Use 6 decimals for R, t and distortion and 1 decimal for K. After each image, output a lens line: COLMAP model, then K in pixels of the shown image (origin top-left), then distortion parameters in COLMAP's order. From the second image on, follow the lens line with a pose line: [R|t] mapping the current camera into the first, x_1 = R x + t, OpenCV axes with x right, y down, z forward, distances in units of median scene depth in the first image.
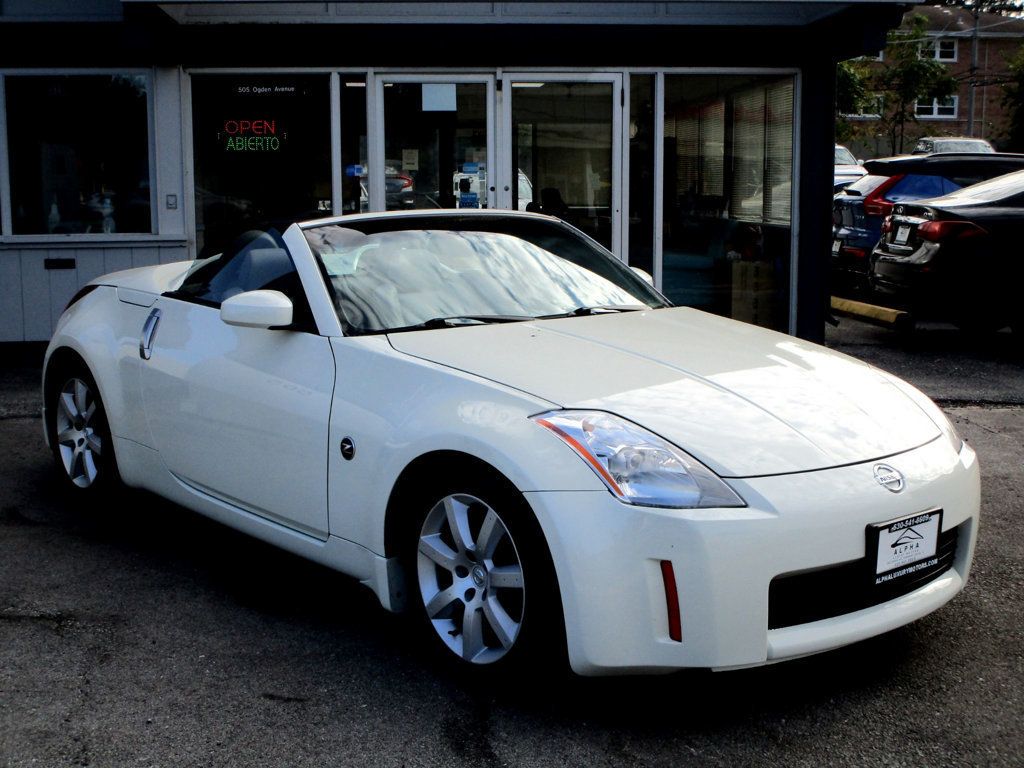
lens RADIAL K [[1403.1, 0, 512.0], [0, 1403.1, 384.0], [0, 0, 1]] dist [0.007792, 0.029216]
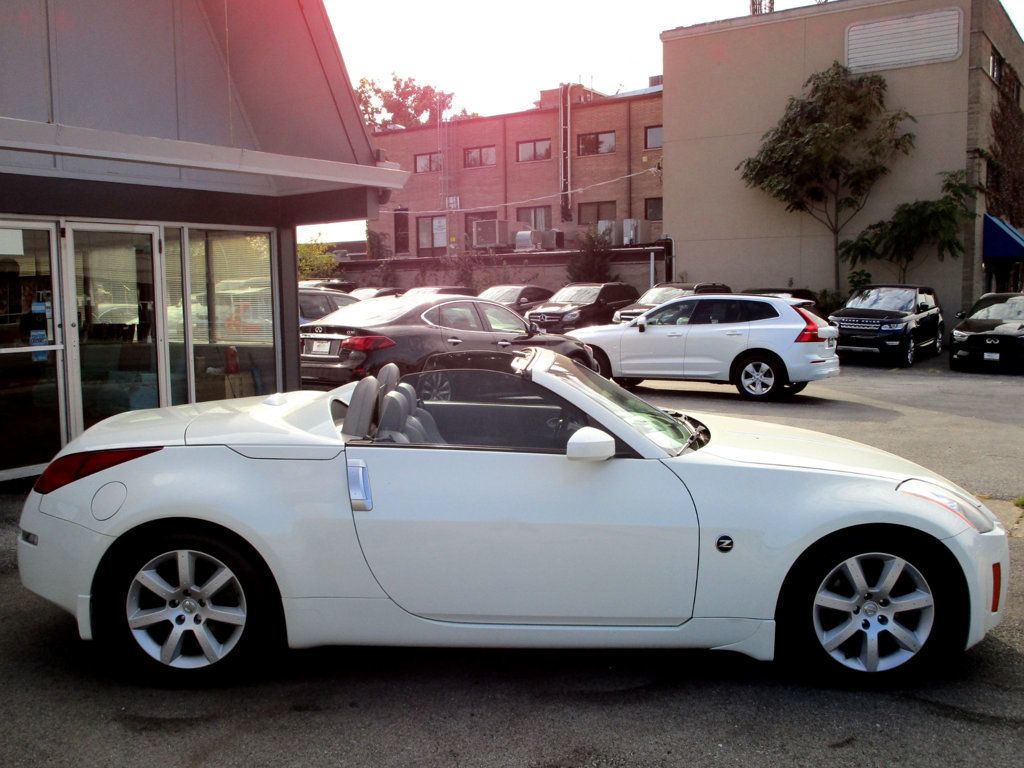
lens RADIAL K [[985.3, 0, 512.0], [0, 985.3, 384.0], [0, 0, 1]] dist [-0.019850, 0.003743]
pose [[0.641556, -0.080243, 0.762868, -0.765786], [0.122653, 0.992449, 0.001243, -0.102593], [-0.757207, 0.092770, 0.646553, 0.478585]]
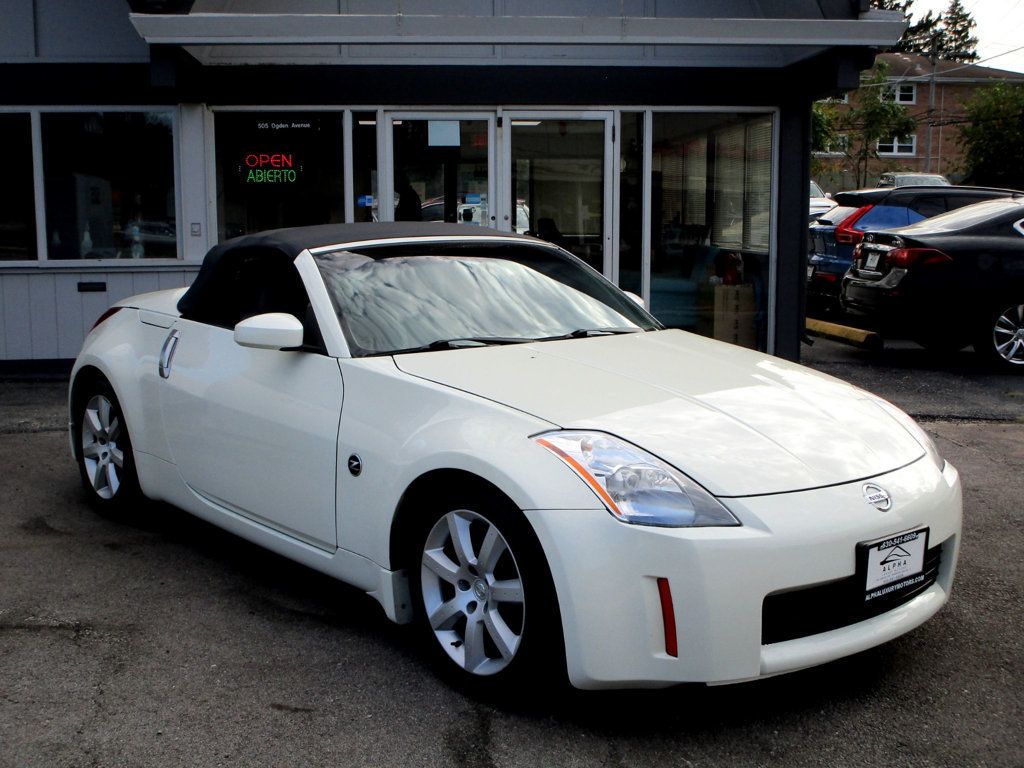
lens RADIAL K [[1270.5, 0, 512.0], [0, 1270.5, 384.0], [0, 0, 1]] dist [0.009438, 0.018371]
pose [[0.999997, 0.001685, 0.001550, -0.001555], [-0.001671, 0.999958, -0.008993, -0.005228], [-0.001565, 0.008990, 0.999958, 0.046849]]
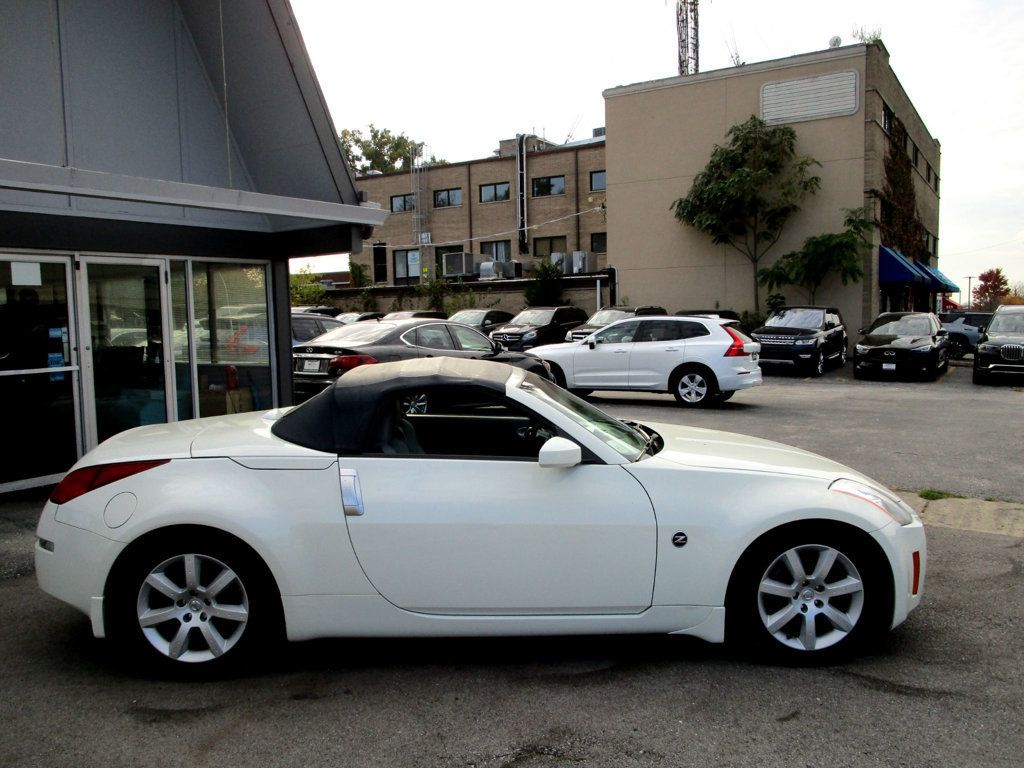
lens RADIAL K [[851.3, 0, 512.0], [0, 851.3, 384.0], [0, 0, 1]] dist [-0.008432, 0.005653]
pose [[0.608392, -0.078375, 0.789757, -0.751174], [0.134393, 0.990914, -0.005192, -0.107860], [-0.782175, 0.109297, 0.613398, 0.502938]]
